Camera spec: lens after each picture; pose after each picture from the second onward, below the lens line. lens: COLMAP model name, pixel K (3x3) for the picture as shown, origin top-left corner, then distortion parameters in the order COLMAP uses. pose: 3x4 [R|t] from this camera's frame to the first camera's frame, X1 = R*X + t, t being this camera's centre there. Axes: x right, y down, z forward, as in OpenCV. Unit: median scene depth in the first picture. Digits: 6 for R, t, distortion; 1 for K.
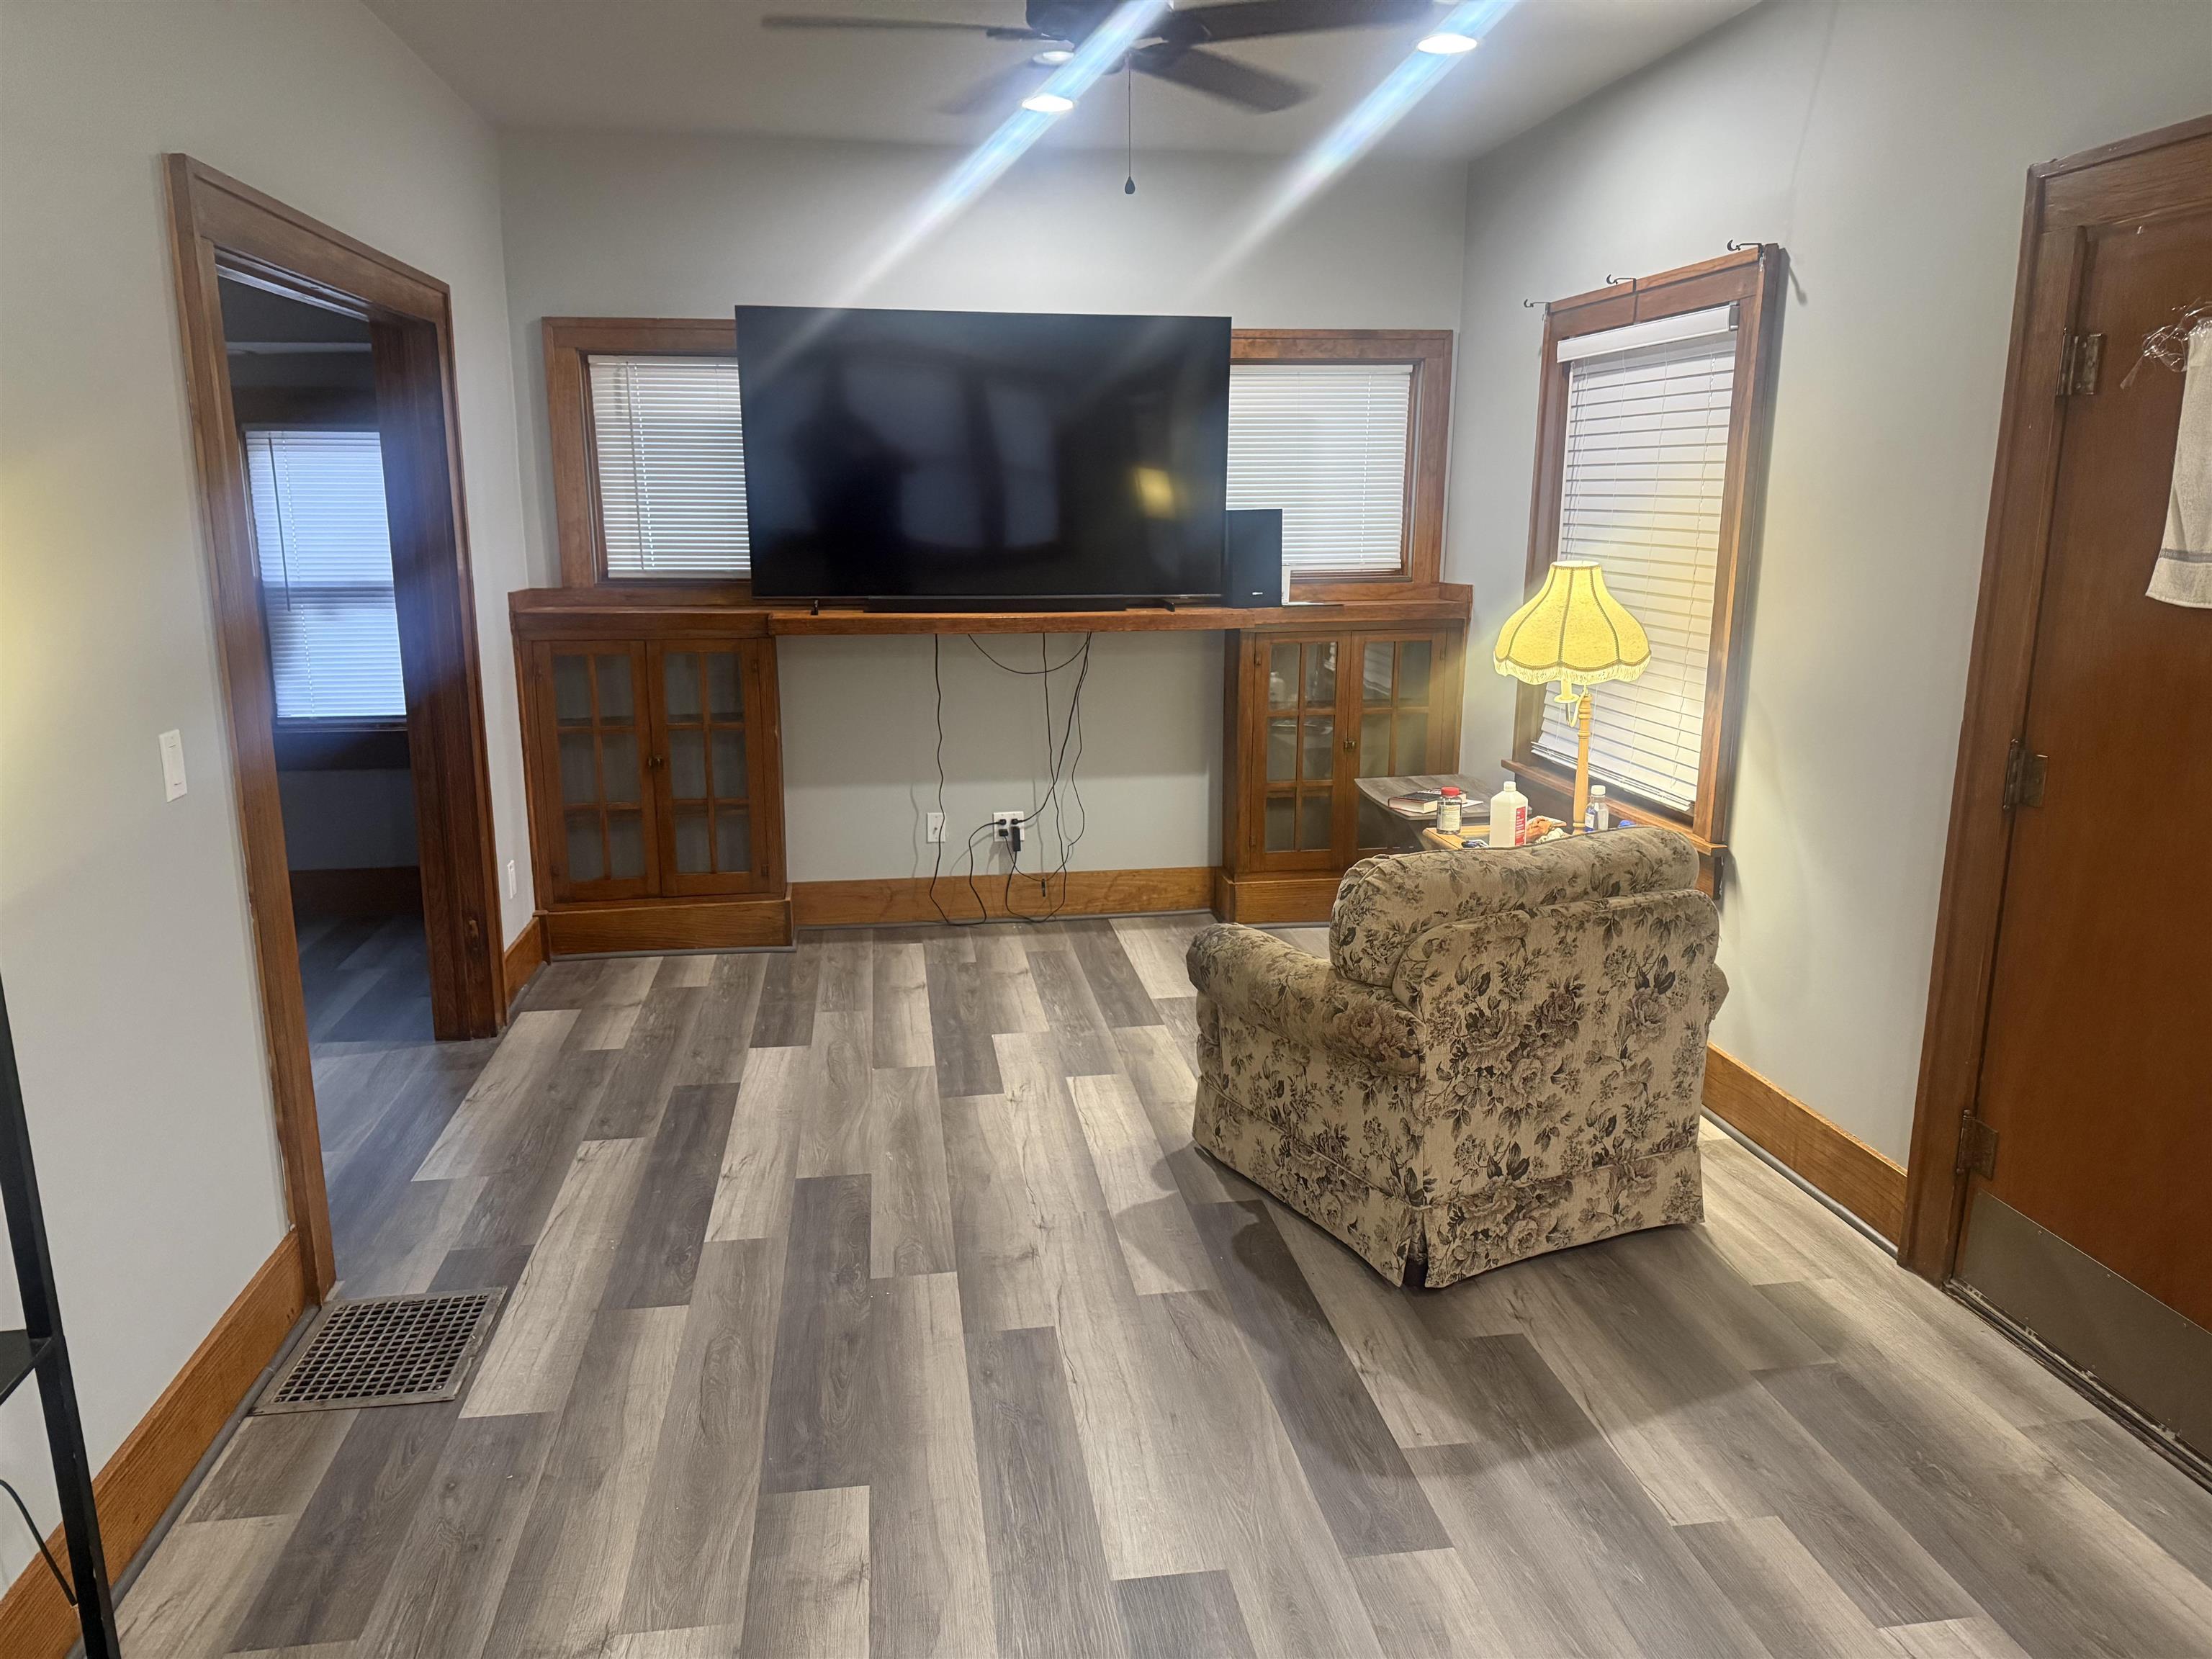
lens RADIAL K [[1529.1, 0, 1112.5], [0, 1529.1, 823.8], [0, 0, 1]] dist [0.062241, -0.062928]
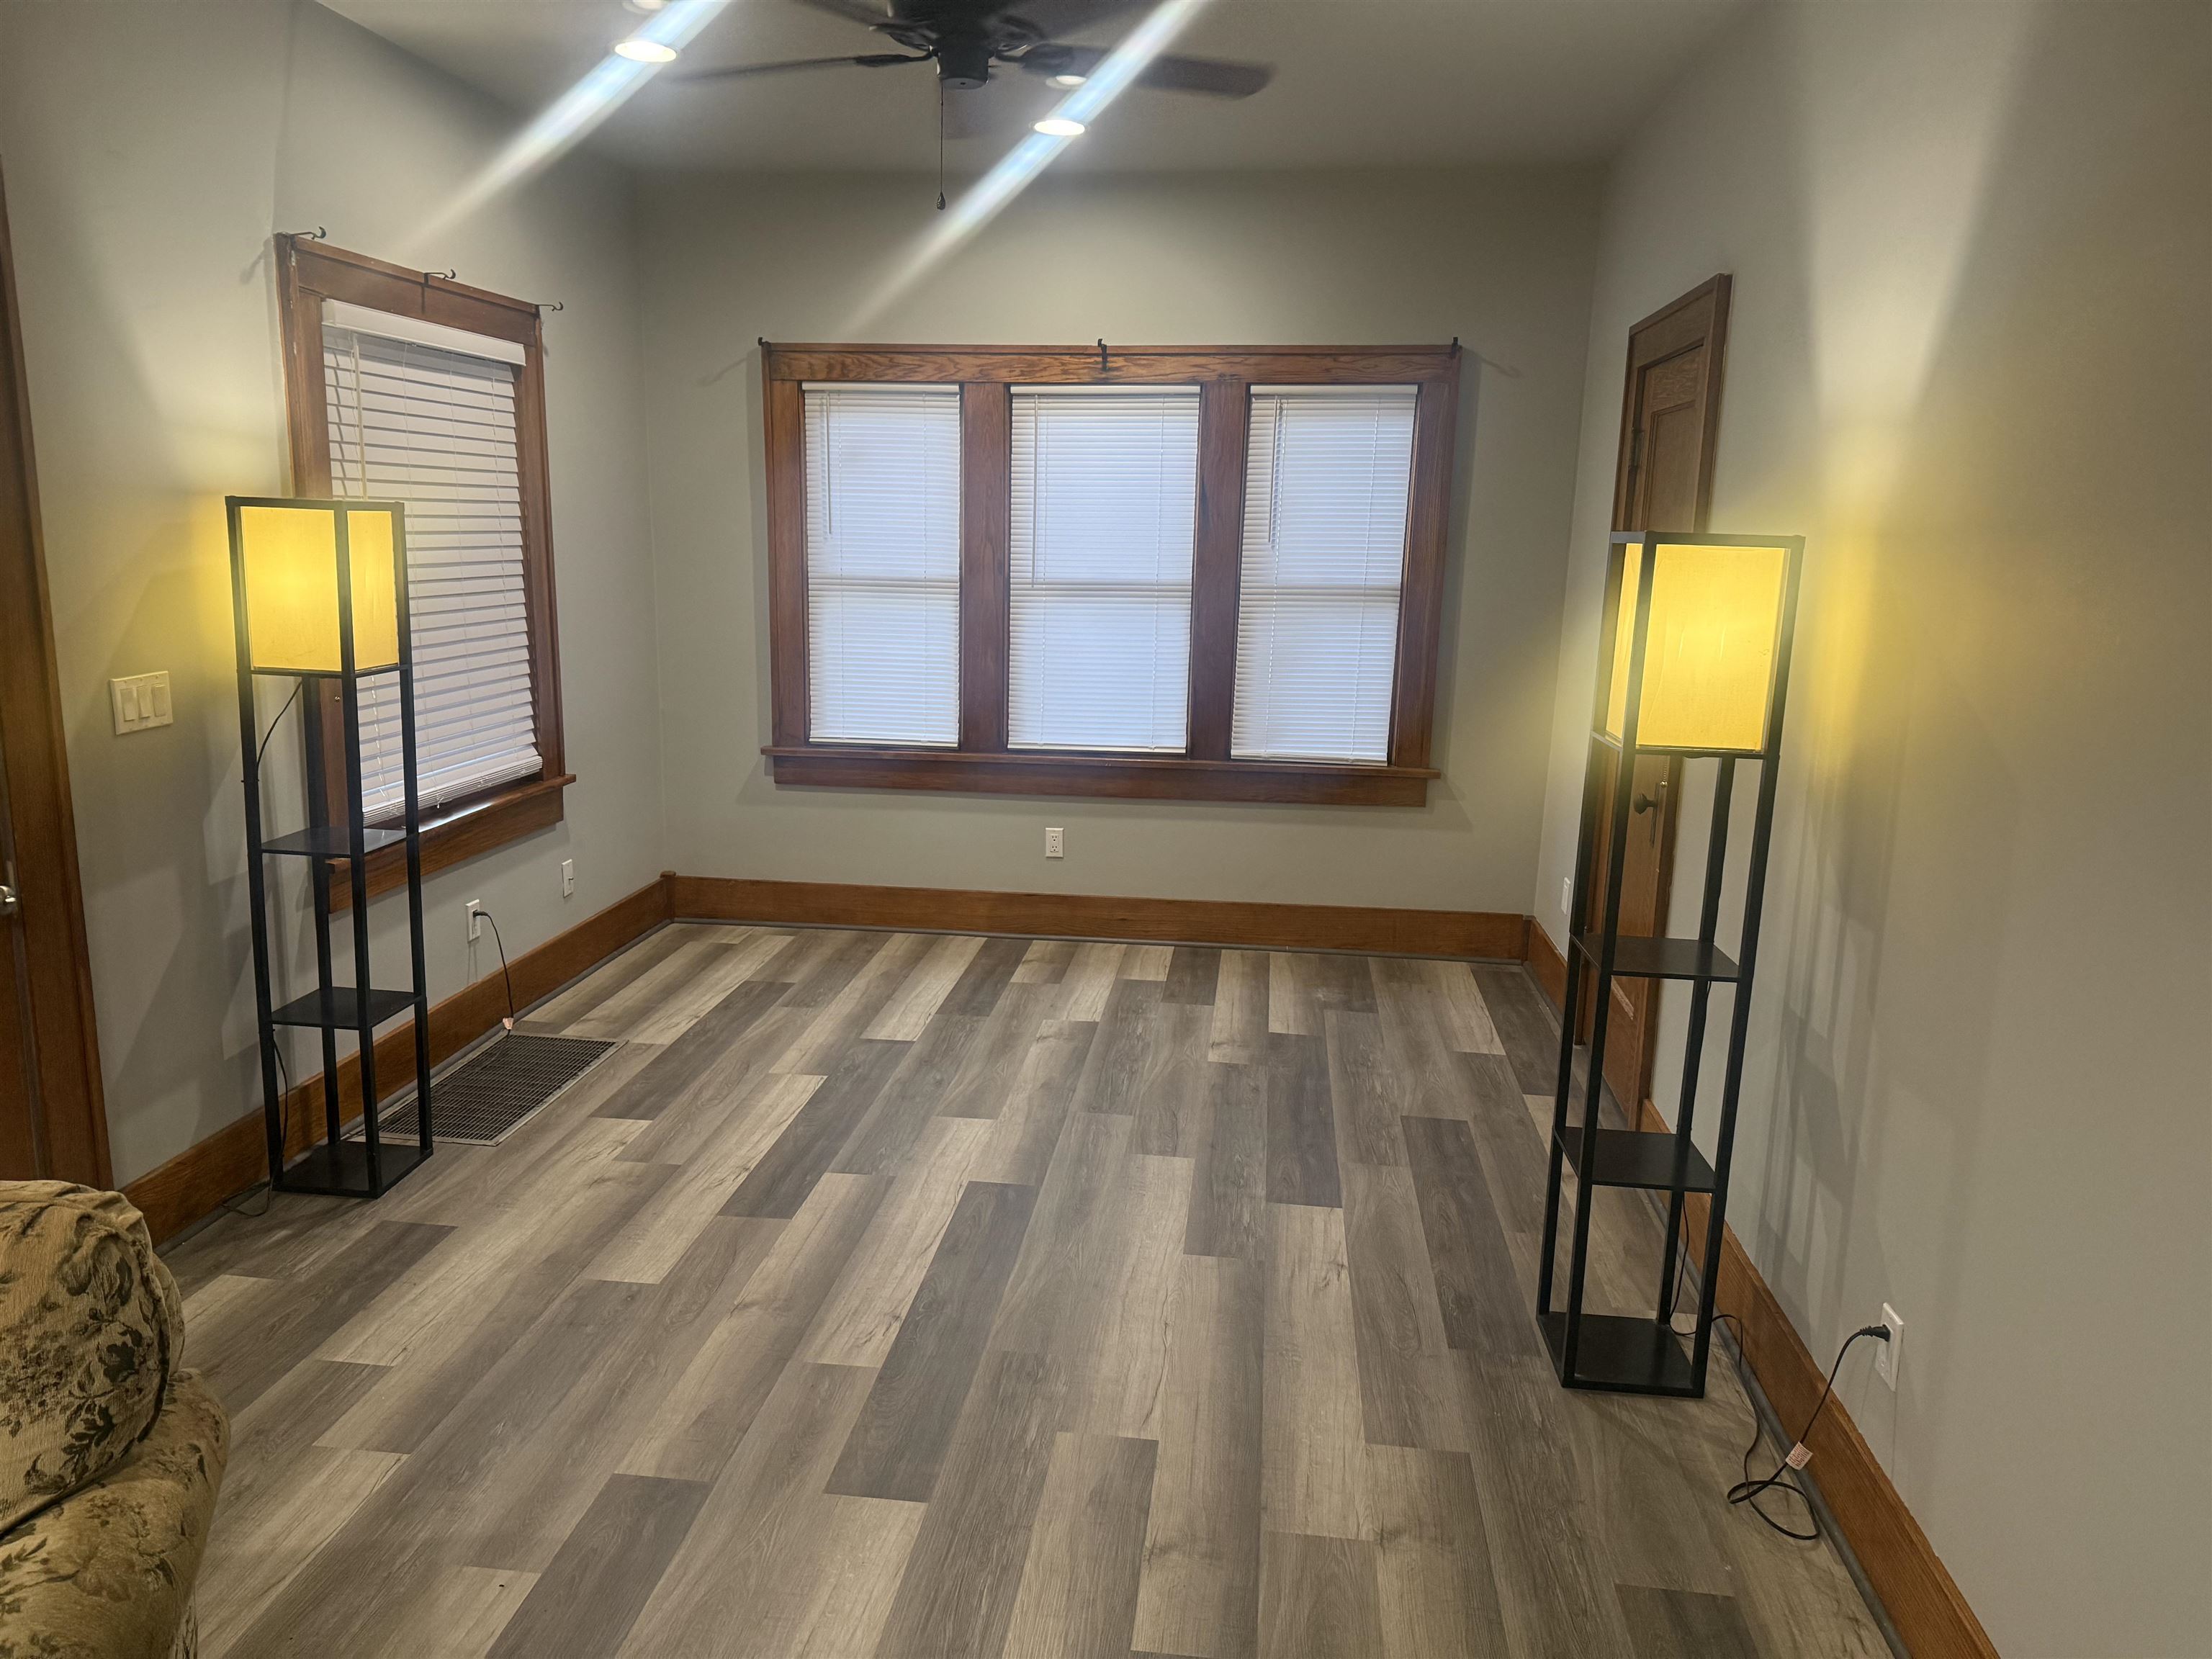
lens RADIAL K [[1525.1, 0, 1062.4], [0, 1525.1, 839.3], [0, 0, 1]] dist [0.073465, -0.070149]
pose [[-0.956152, -0.075994, 0.282840, -0.323766], [0.044703, 0.916563, 0.397384, -0.326386], [-0.289440, 0.392603, -0.872976, 1.552650]]
